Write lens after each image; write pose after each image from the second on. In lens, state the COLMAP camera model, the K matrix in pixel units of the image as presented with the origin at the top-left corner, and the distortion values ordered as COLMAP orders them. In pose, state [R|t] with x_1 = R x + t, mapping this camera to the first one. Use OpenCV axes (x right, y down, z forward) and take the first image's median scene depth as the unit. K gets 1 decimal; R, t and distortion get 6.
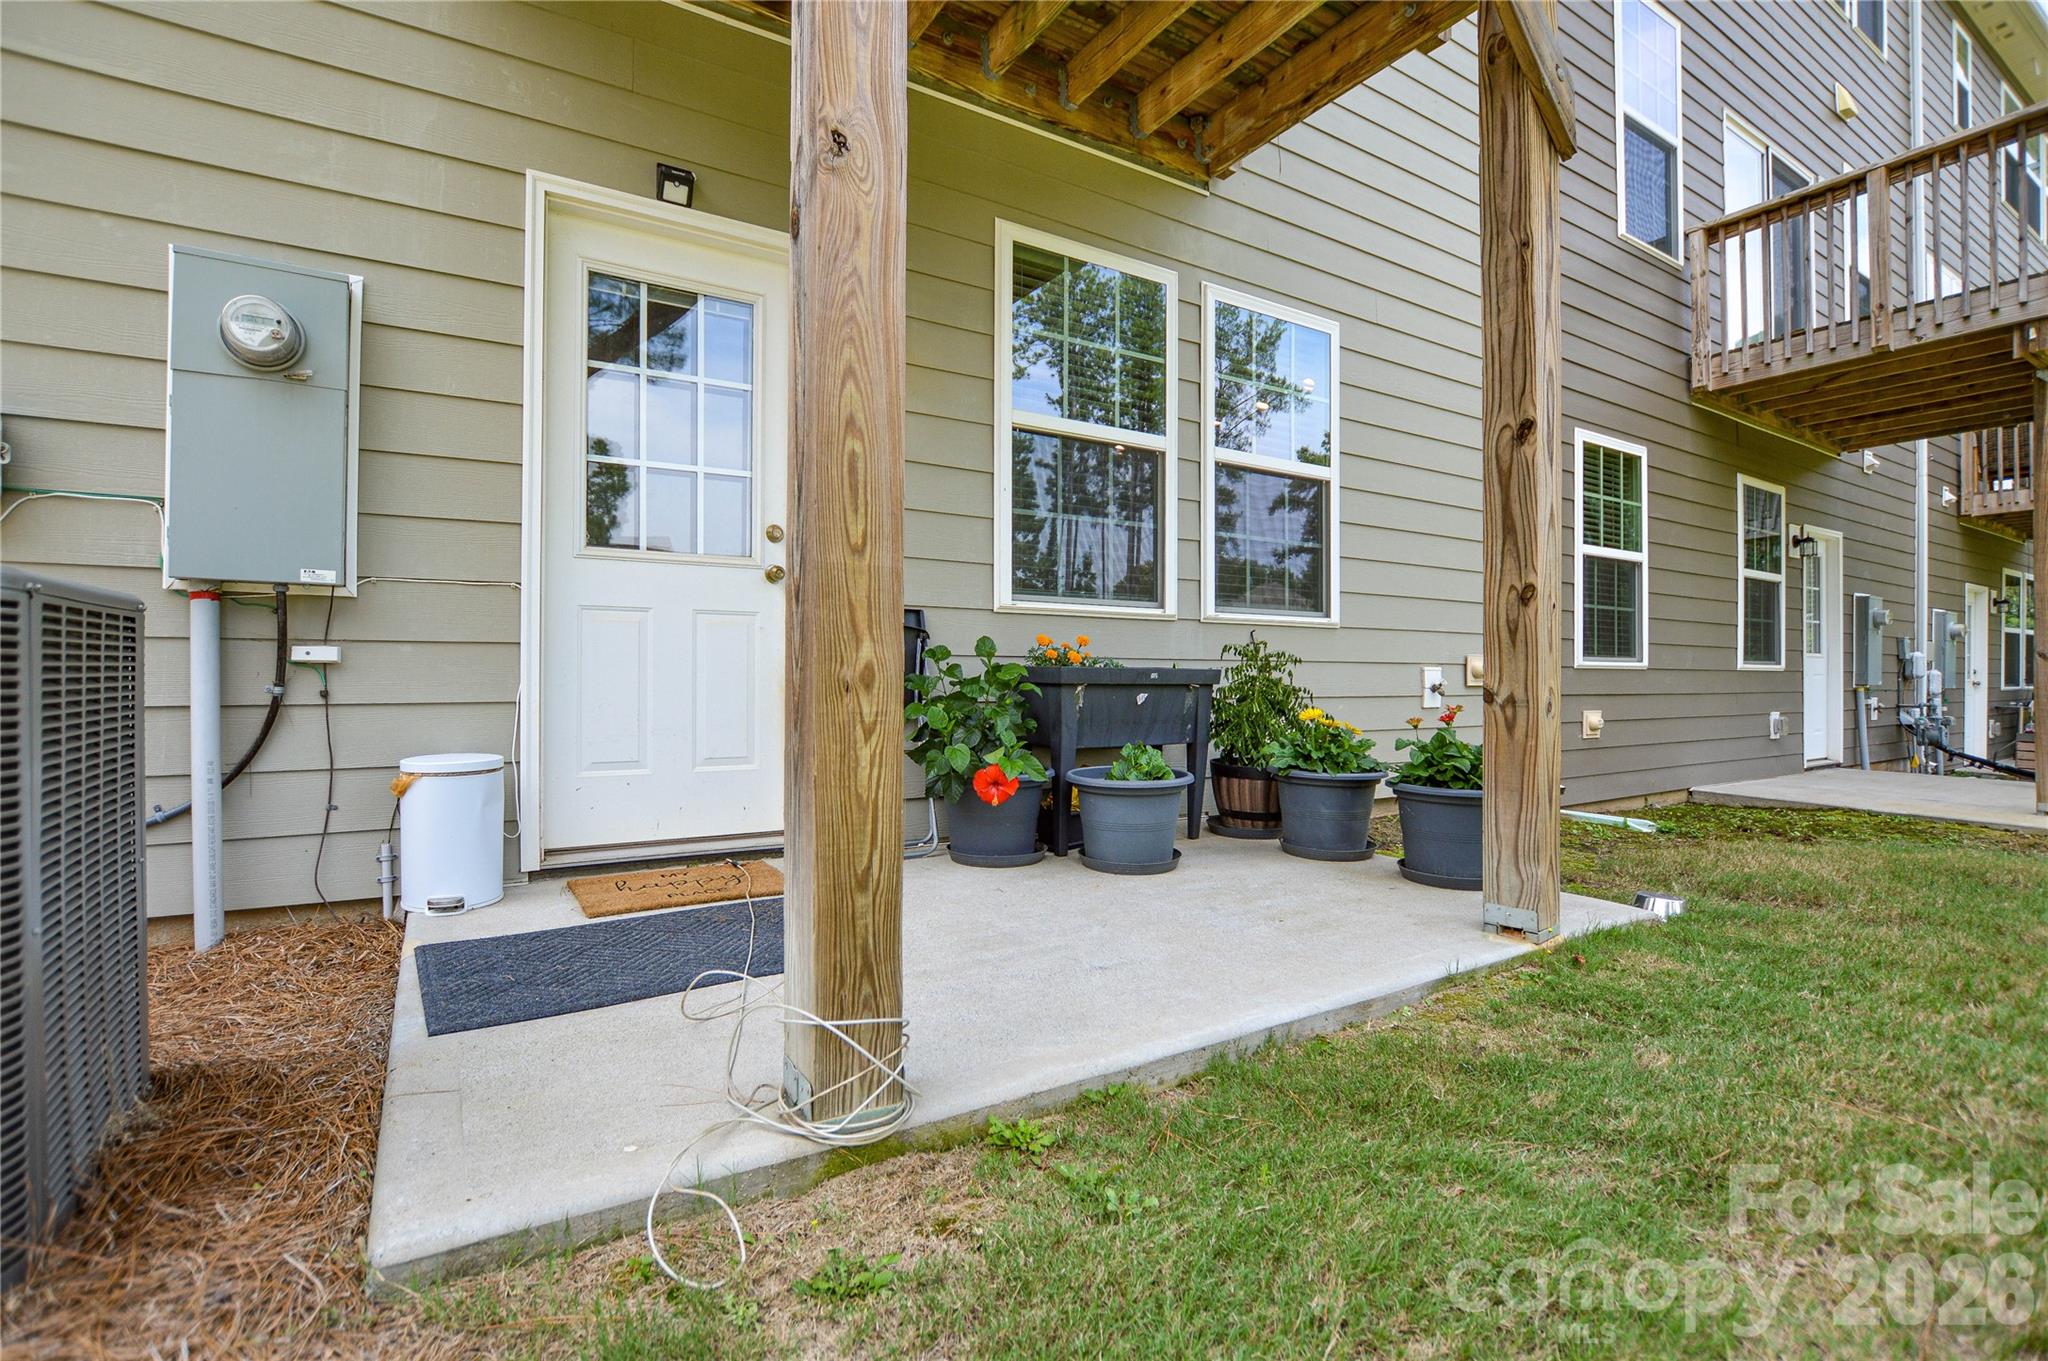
lens RADIAL K [[933.2, 0, 1024.0], [0, 933.2, 680.5], [0, 0, 1]] dist [-0.000688, 0.000014]
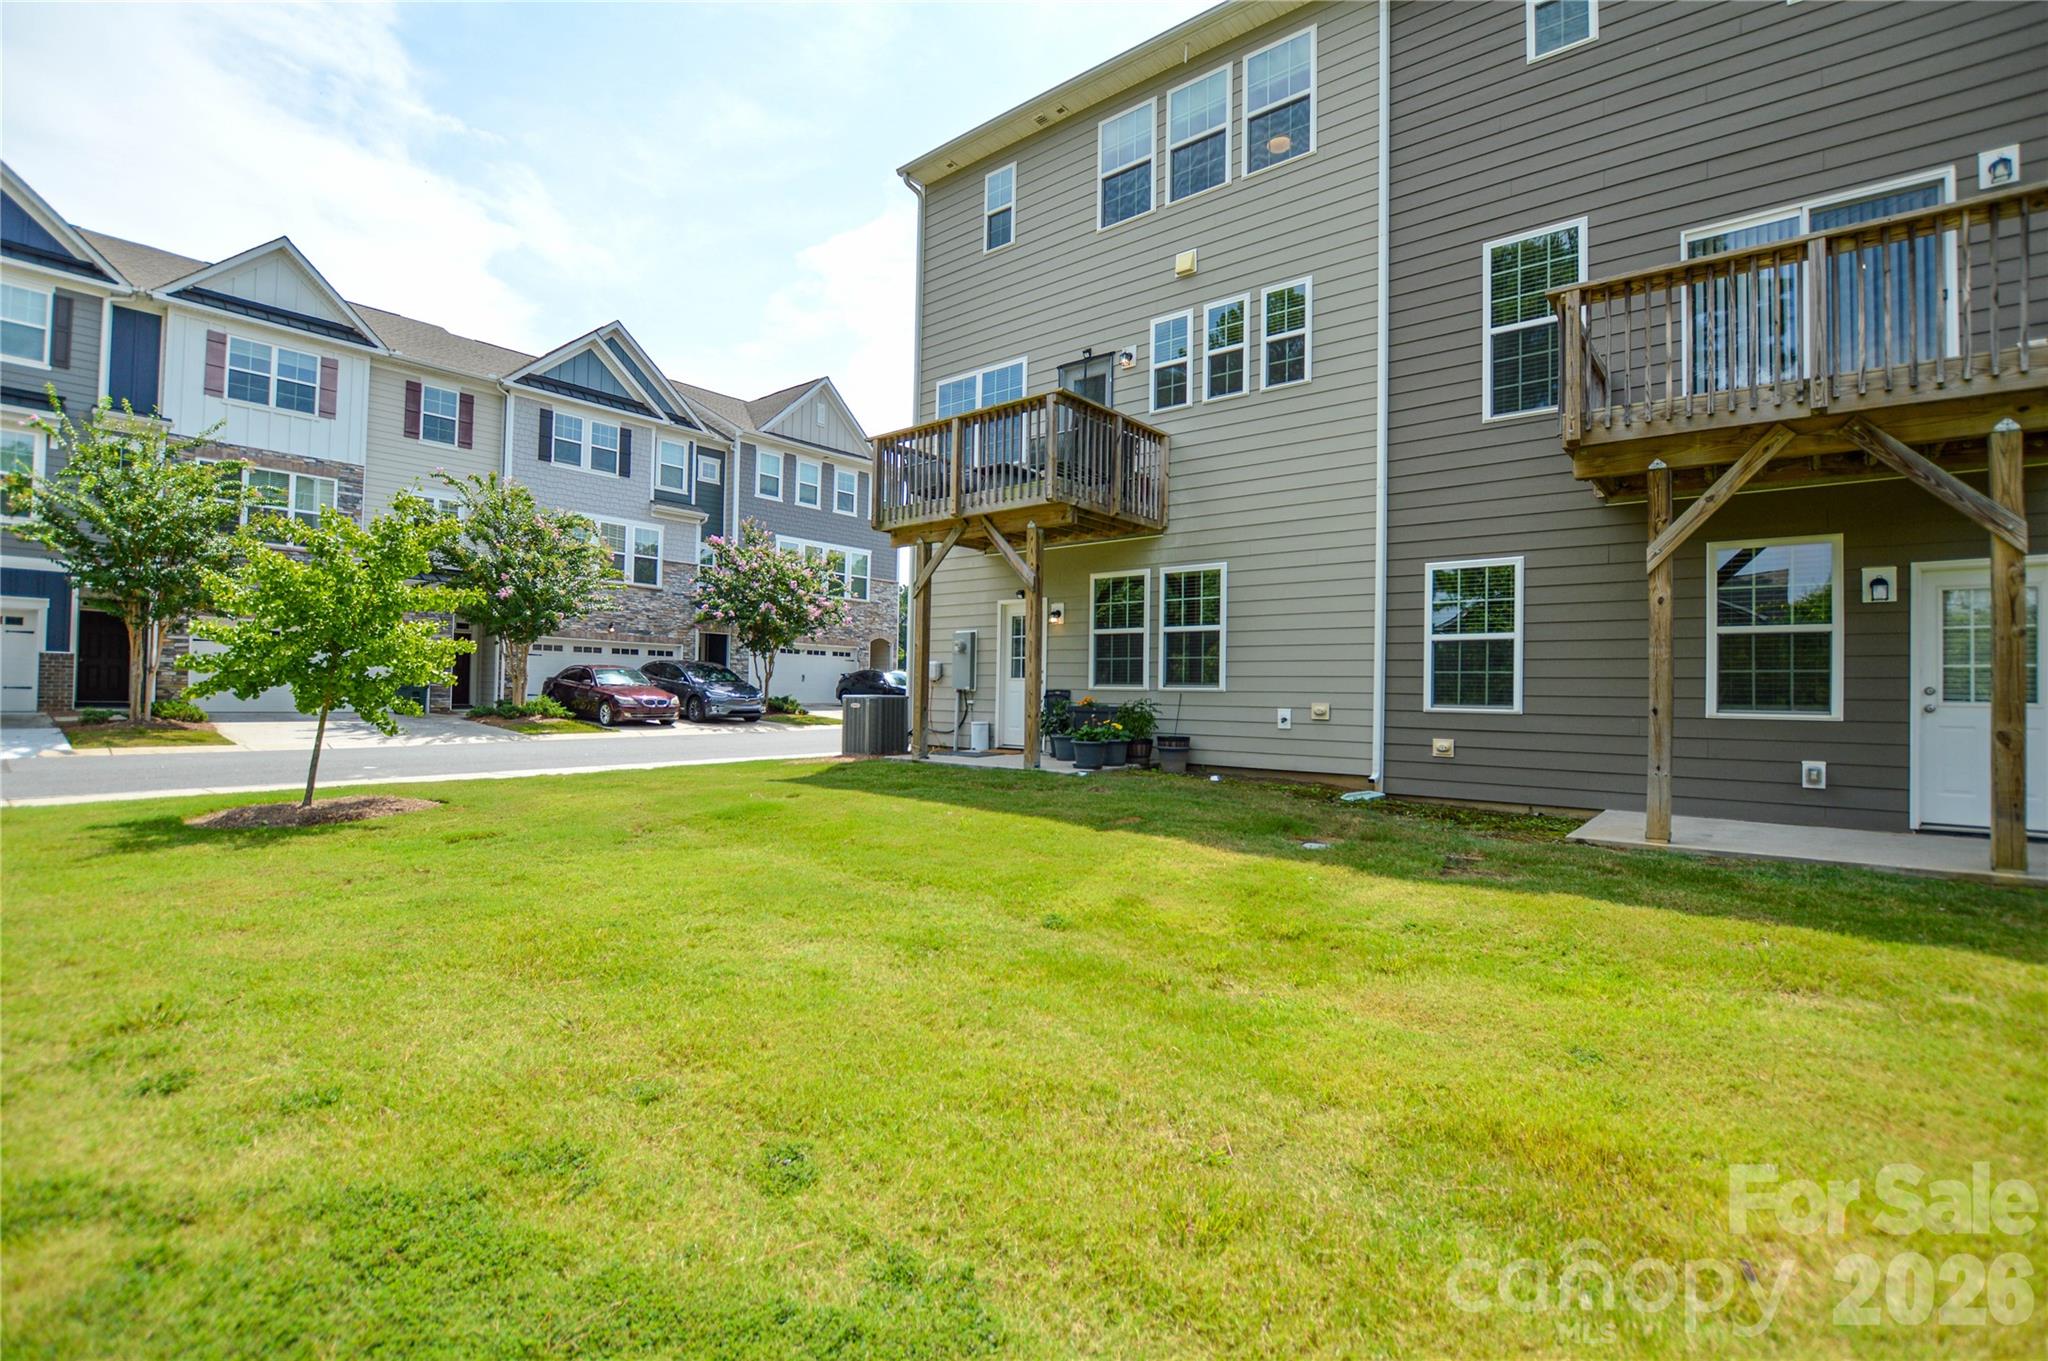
lens RADIAL K [[933.2, 0, 1024.0], [0, 933.2, 680.5], [0, 0, 1]] dist [-0.000688, 0.000014]
pose [[0.306702, -0.003488, -0.951799, 2.744334], [-0.008633, 0.999942, -0.006447, -0.073674], [0.951767, 0.010194, 0.306654, -0.238612]]
